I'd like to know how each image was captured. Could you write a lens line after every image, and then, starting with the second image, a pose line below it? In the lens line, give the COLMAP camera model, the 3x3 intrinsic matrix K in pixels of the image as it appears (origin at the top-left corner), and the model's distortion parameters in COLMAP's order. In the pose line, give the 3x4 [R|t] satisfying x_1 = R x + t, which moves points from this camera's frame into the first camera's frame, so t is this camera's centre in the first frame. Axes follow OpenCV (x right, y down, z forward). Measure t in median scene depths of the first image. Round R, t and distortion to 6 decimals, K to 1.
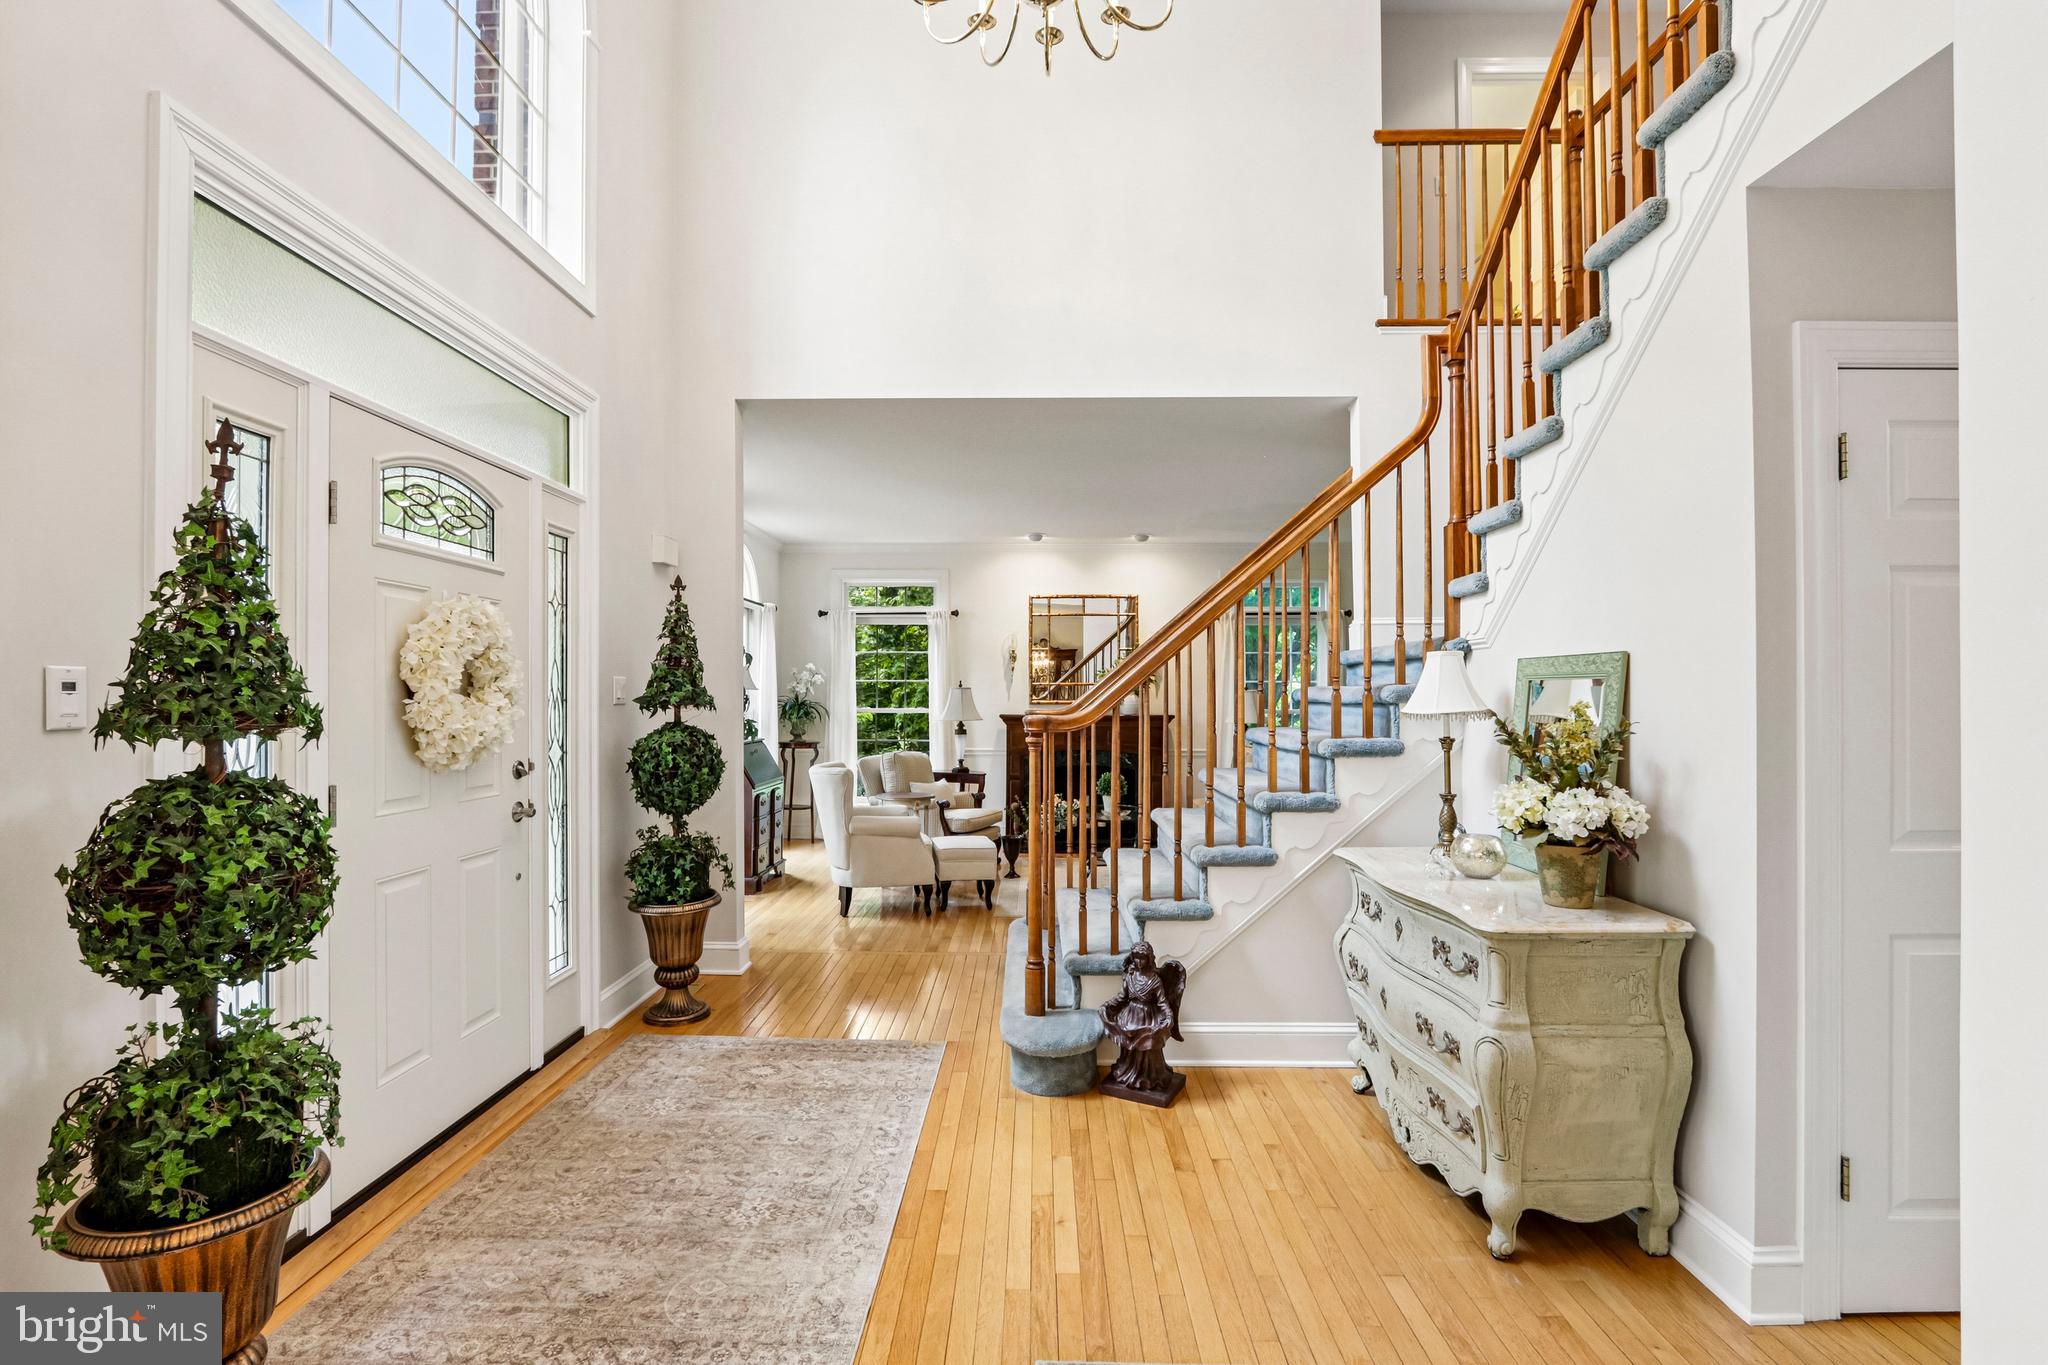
lens RADIAL K [[938.2, 0, 1015.9], [0, 938.2, 692.9], [0, 0, 1]] dist [-0.017498, 0.001814]
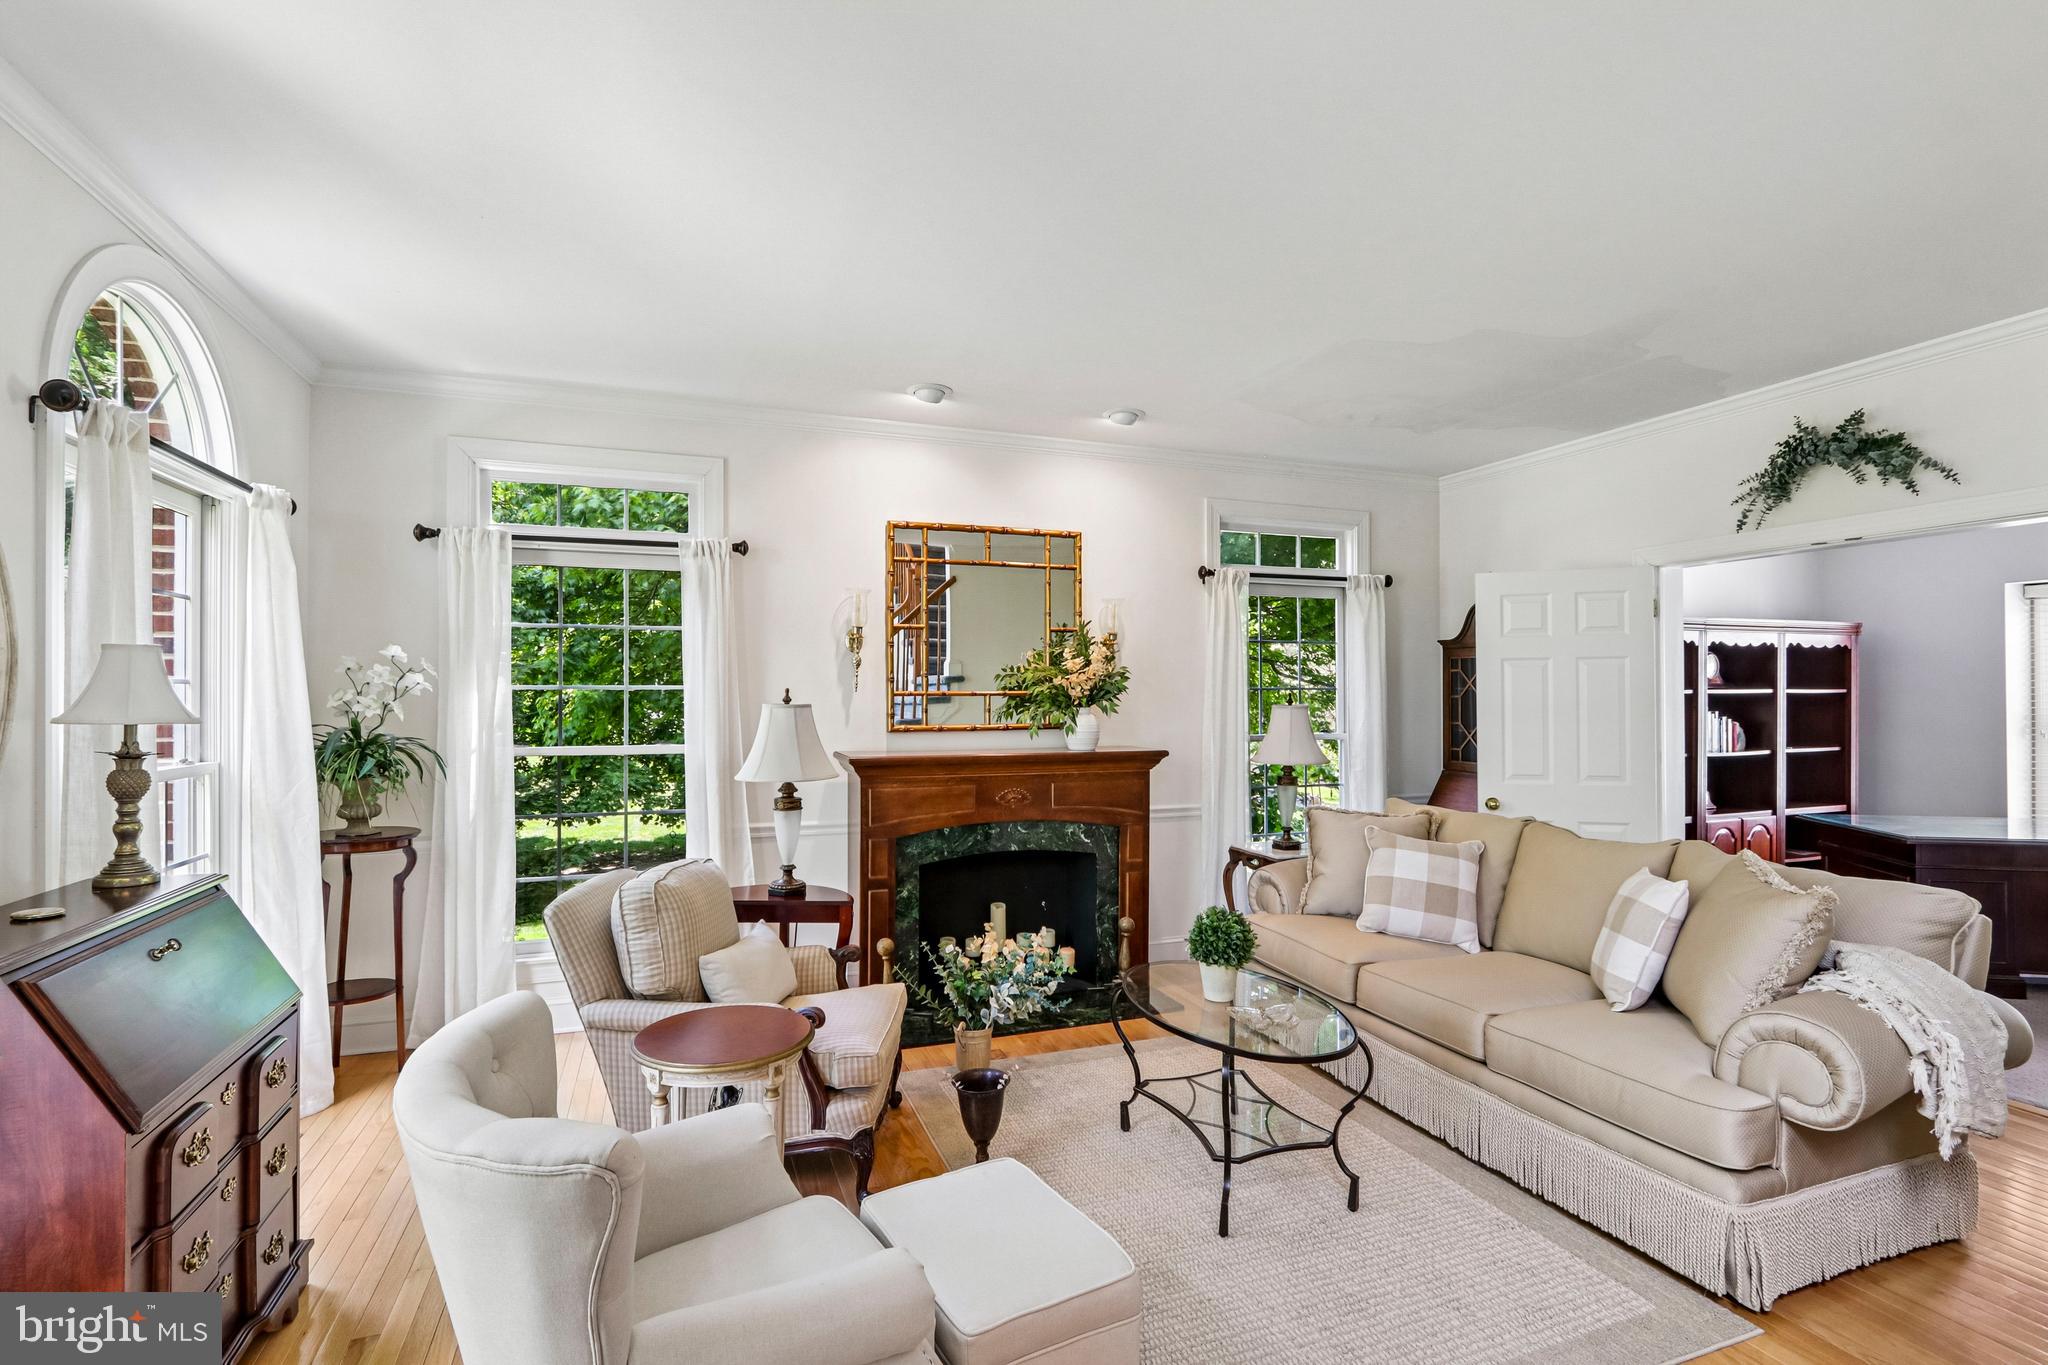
lens RADIAL K [[938.2, 0, 1015.9], [0, 938.2, 692.9], [0, 0, 1]] dist [-0.017498, 0.001814]
pose [[0.930609, -0.001619, 0.366010, -0.252866], [0.000668, 0.999996, 0.002725, -0.026130], [-0.366013, -0.002291, 0.930607, 1.144185]]
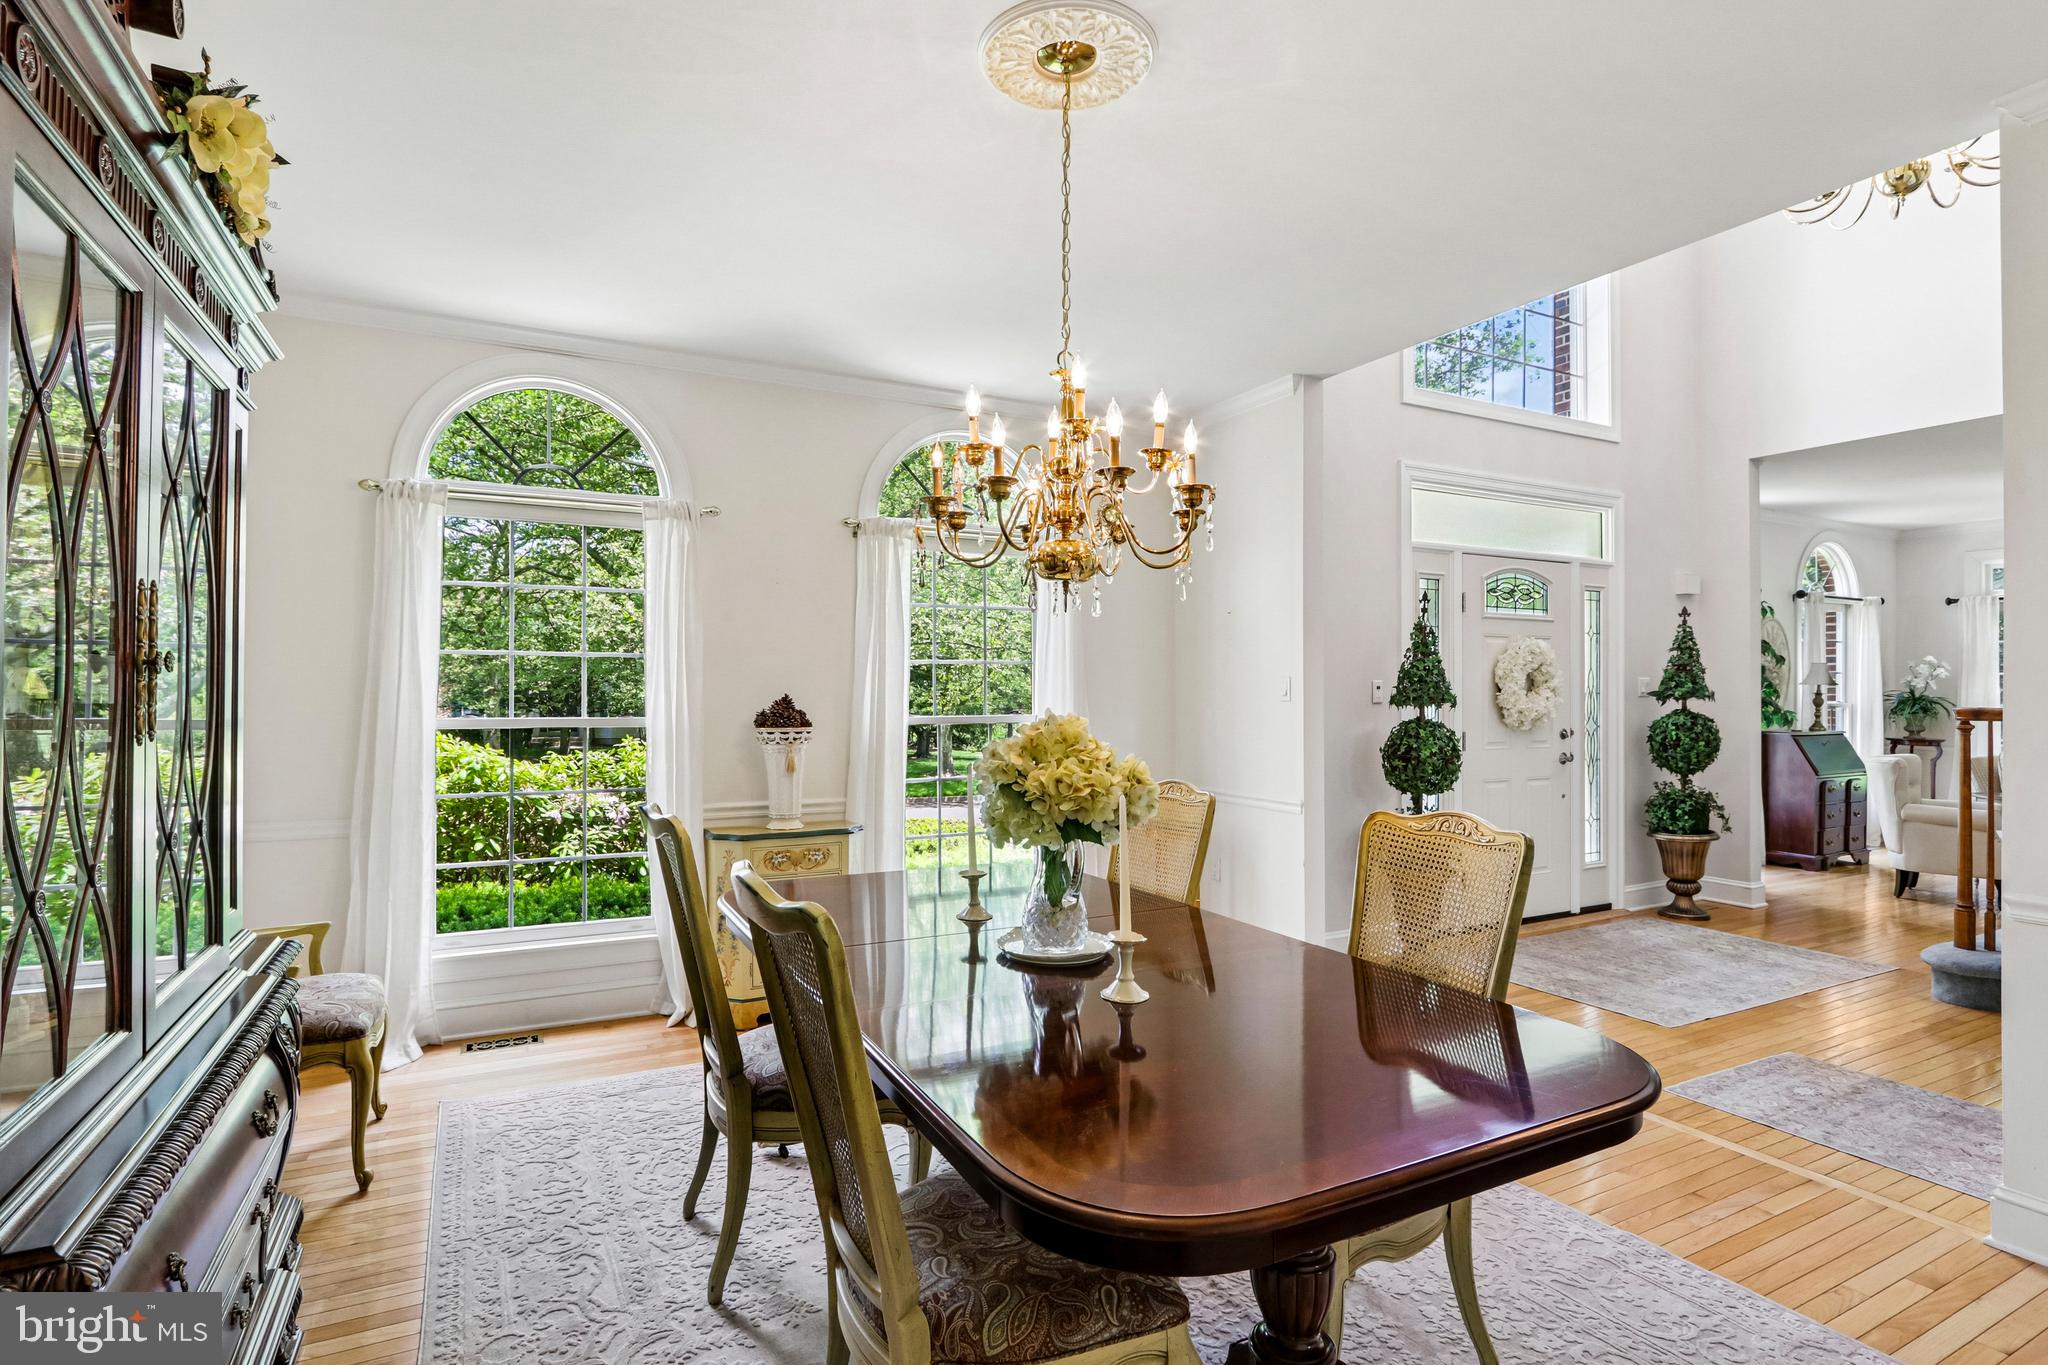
lens RADIAL K [[1029.5, 0, 1018.9], [0, 1029.5, 689.2], [0, 0, 1]] dist [-0.001684, -0.001008]
pose [[0.483216, -0.000713, -0.875501, 0.535272], [0.002937, 0.999995, 0.000807, -0.003706], [0.875496, -0.002961, 0.483216, -0.661855]]
